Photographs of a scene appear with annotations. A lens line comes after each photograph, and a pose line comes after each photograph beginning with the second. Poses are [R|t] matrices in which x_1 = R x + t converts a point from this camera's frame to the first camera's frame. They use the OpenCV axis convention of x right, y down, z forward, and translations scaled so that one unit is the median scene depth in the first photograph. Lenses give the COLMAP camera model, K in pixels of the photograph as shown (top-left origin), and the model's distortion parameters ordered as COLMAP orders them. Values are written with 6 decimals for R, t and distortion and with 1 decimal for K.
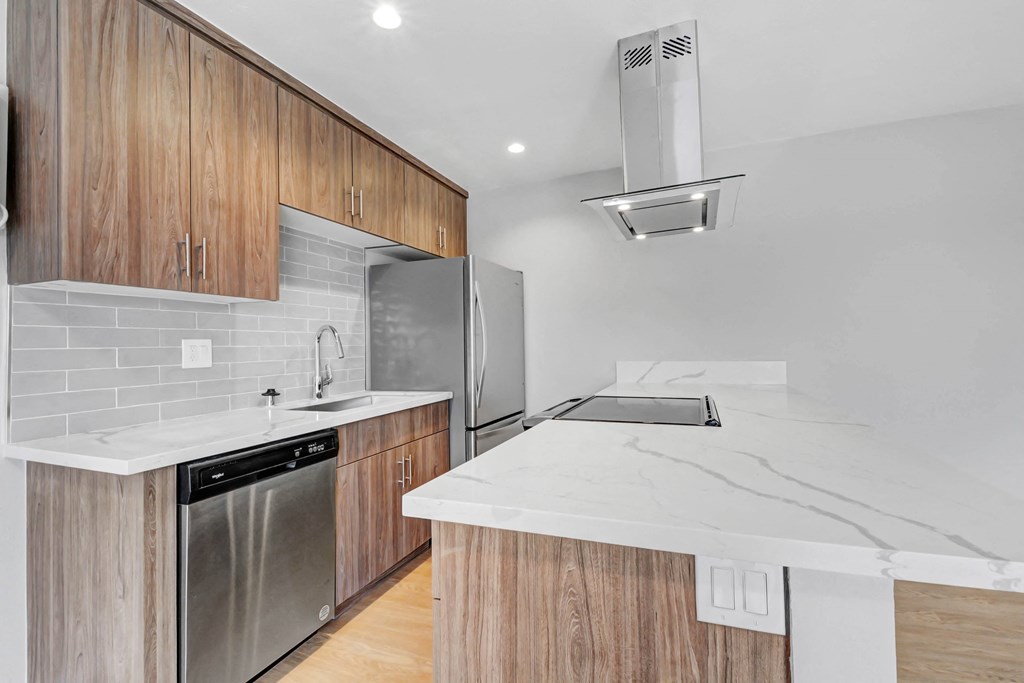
lens RADIAL K [[448.8, 0, 512.0], [0, 448.8, 341.5], [0, 0, 1]] dist [0.004158, -0.009449]
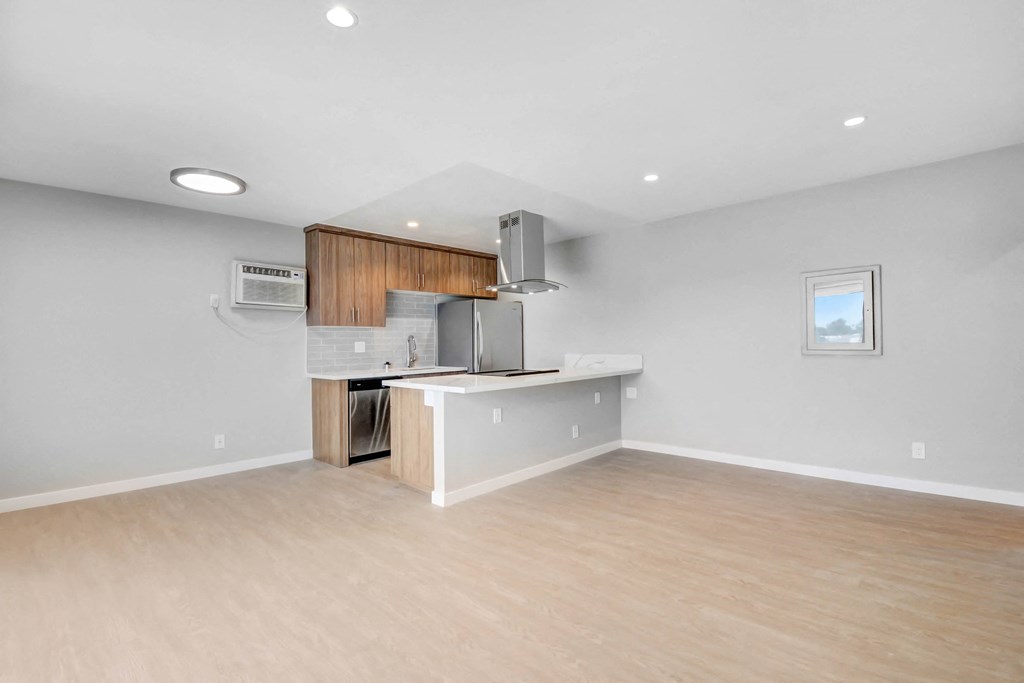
lens RADIAL K [[458.3, 0, 533.1], [0, 458.3, 327.5], [0, 0, 1]] dist [-0.001112, -0.012191]
pose [[0.946374, -0.013796, -0.322779, 1.166445], [0.009270, 0.999836, -0.015554, -0.038363], [0.322941, 0.011728, 0.946347, -1.257267]]
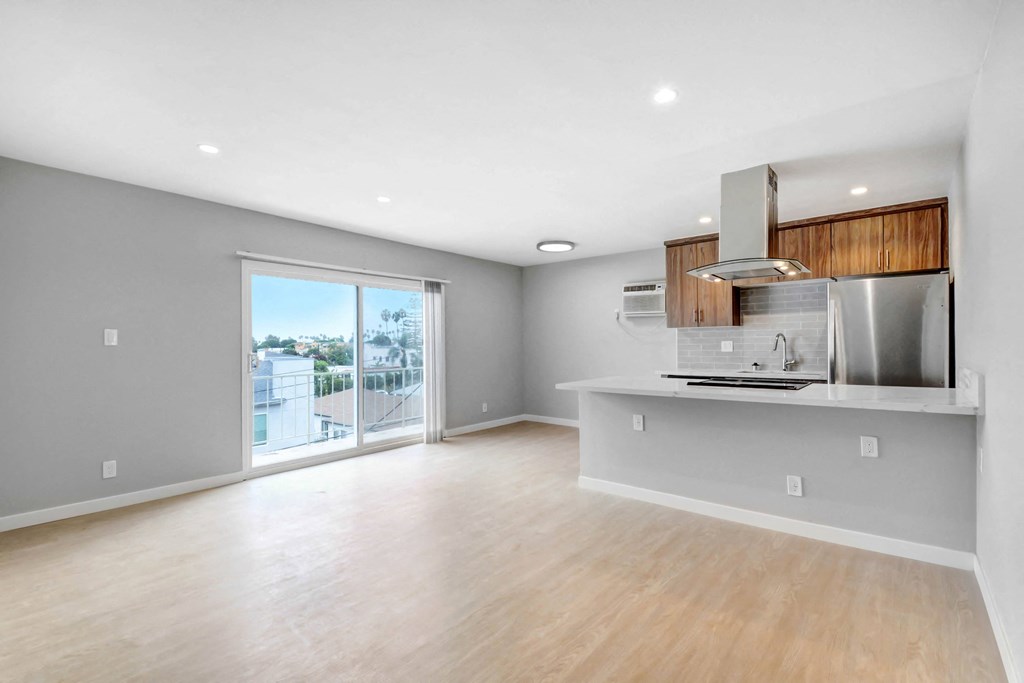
lens RADIAL K [[458.3, 0, 533.1], [0, 458.3, 327.5], [0, 0, 1]] dist [-0.001112, -0.012191]
pose [[-0.274226, -0.024821, -0.961345, 2.277427], [0.024476, 0.999163, -0.032779, -0.025392], [0.961354, -0.032518, -0.273389, 0.646583]]
